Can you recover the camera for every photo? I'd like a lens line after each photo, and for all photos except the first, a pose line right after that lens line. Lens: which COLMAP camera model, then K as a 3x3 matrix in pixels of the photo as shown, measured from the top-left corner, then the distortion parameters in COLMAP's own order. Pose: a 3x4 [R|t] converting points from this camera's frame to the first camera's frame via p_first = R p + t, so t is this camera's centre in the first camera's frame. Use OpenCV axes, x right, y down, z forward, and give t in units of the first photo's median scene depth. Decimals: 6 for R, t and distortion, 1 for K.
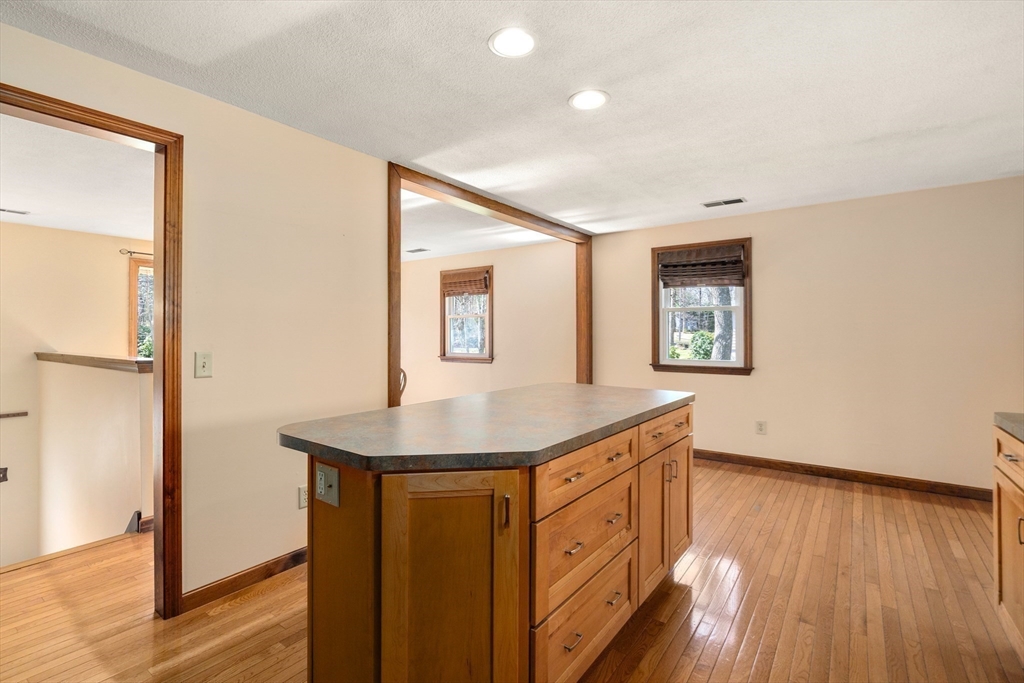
lens RADIAL K [[474.8, 0, 501.0], [0, 474.8, 329.7], [0, 0, 1]] dist [-0.001393, 0.000942]
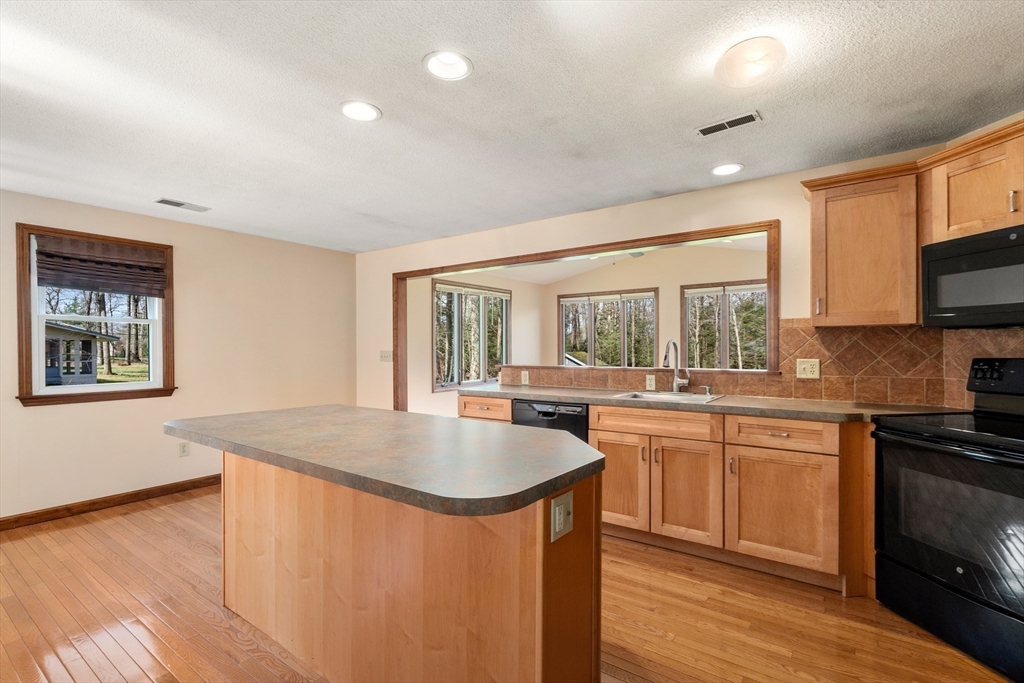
lens RADIAL K [[474.8, 0, 512.1], [0, 474.8, 356.4], [0, 0, 1]] dist [-0.001393, 0.000942]
pose [[-0.024921, -0.017181, 0.999542, -0.592709], [-0.004098, 0.999846, 0.017085, 0.002200], [-0.999681, -0.003670, -0.024988, 0.523538]]
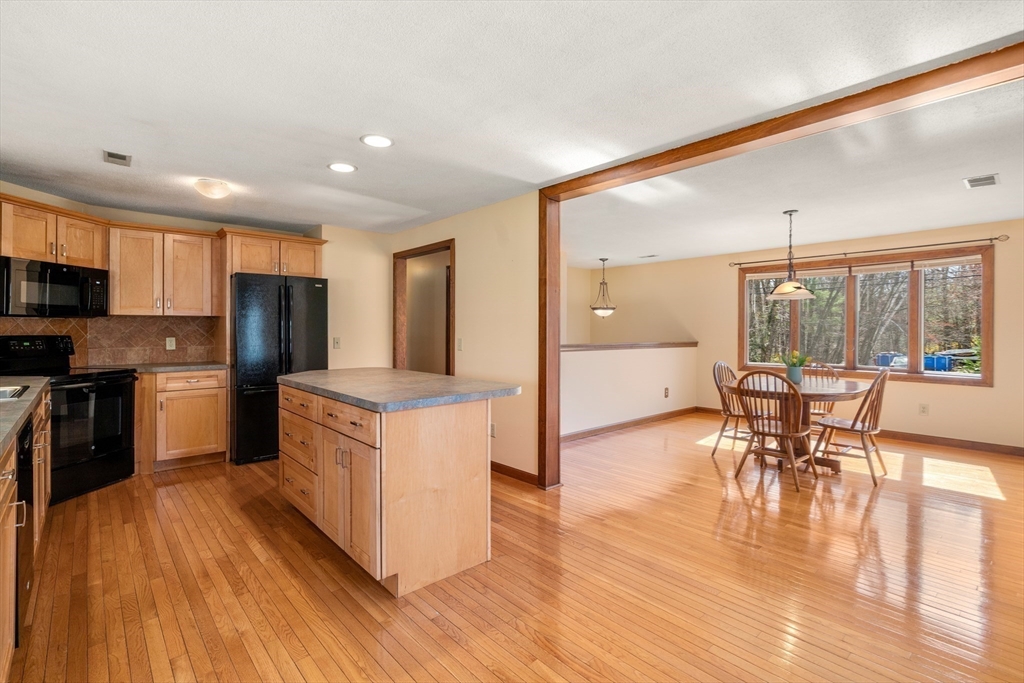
lens RADIAL K [[474.8, 0, 508.5], [0, 474.8, 330.9], [0, 0, 1]] dist [-0.001393, 0.000942]
pose [[-0.196190, 0.003004, -0.980561, 0.987816], [0.006871, 0.999975, 0.001688, 0.008906], [0.980542, -0.006406, -0.196206, 1.165441]]
